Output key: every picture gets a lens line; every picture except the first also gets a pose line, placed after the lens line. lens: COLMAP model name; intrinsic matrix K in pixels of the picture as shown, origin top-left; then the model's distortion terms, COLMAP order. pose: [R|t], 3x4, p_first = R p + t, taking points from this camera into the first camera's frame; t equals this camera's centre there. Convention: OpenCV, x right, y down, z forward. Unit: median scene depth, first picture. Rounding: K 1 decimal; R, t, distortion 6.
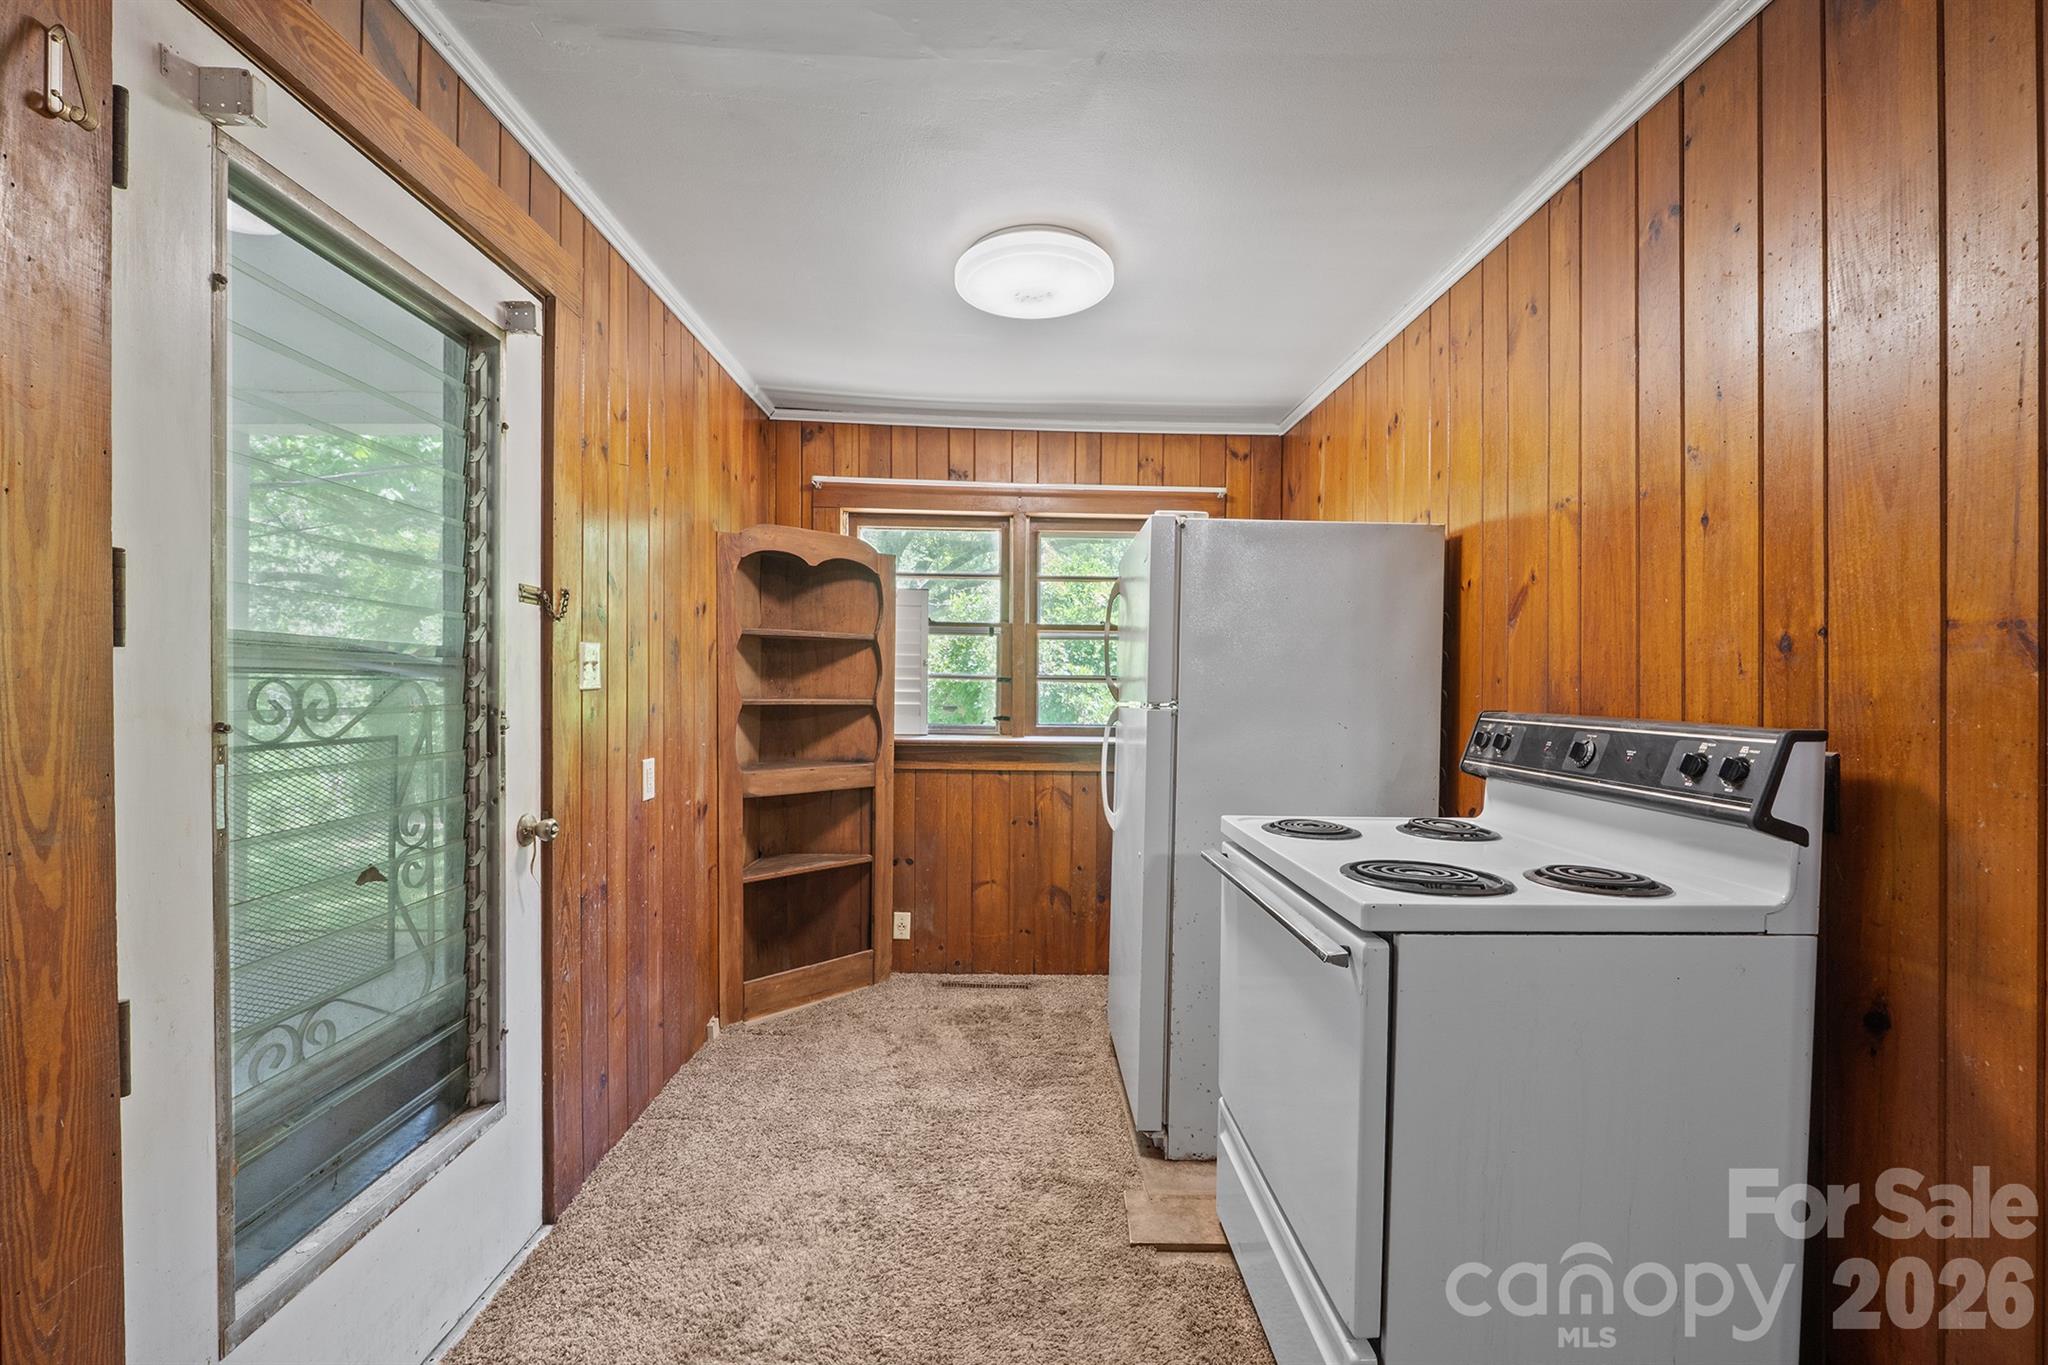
lens RADIAL K [[861.6, 0, 1026.5], [0, 861.6, 709.5], [0, 0, 1]] dist [0.001530, 0.000262]
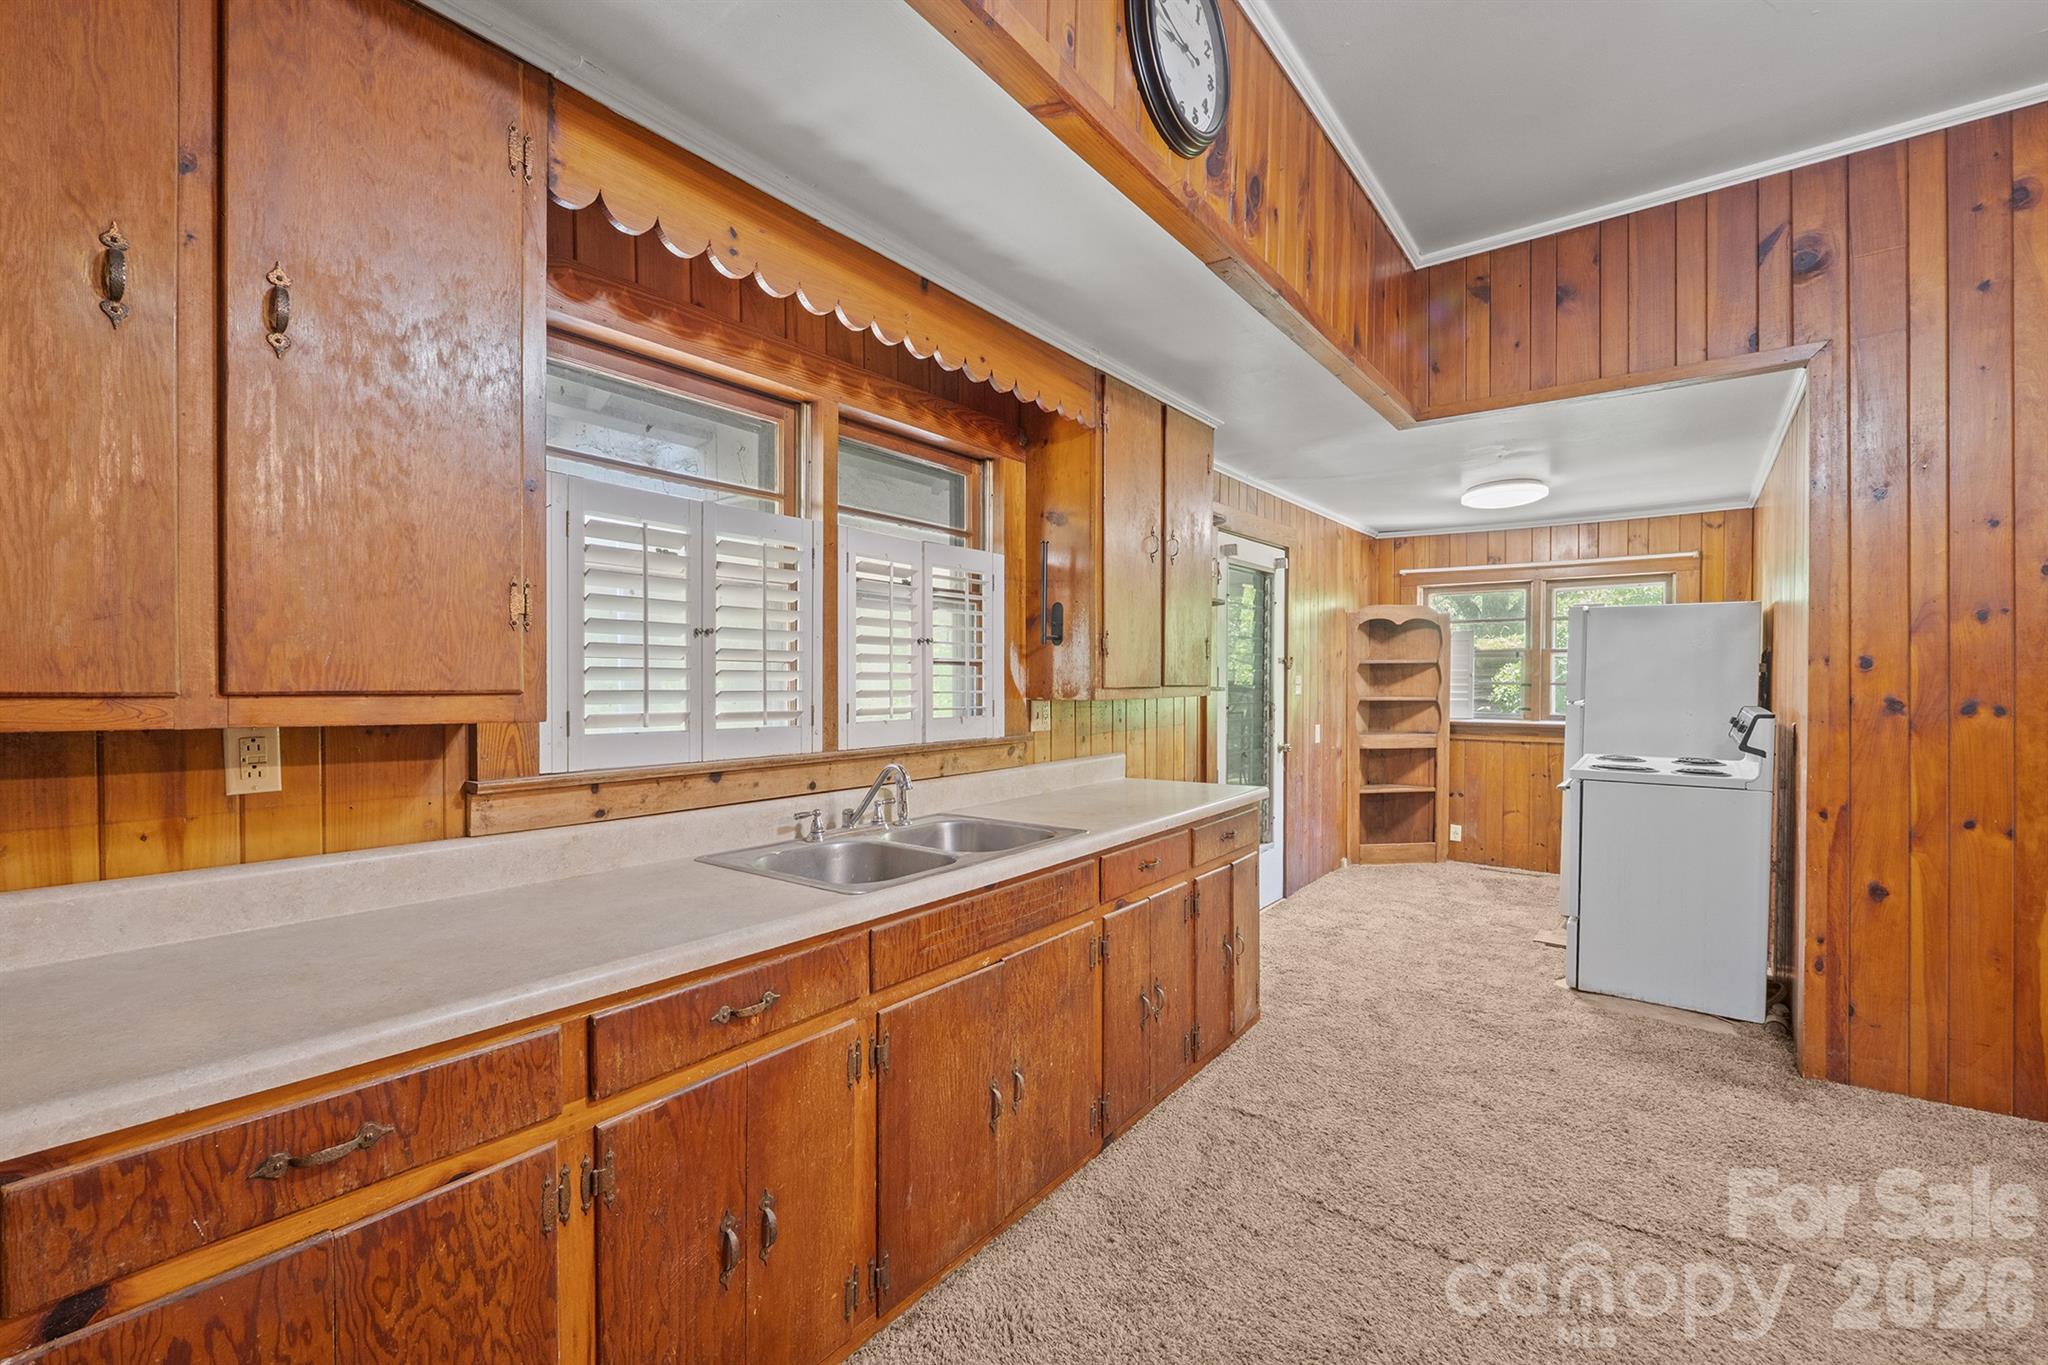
lens RADIAL K [[869.3, 0, 1031.8], [0, 869.3, 698.2], [0, 0, 1]] dist [-0.008860, 0.000017]
pose [[0.780852, 0.002353, -0.624711, 0.293118], [-0.003939, 0.999992, -0.001157, -0.005120], [0.624703, 0.003364, 0.780855, -0.918935]]
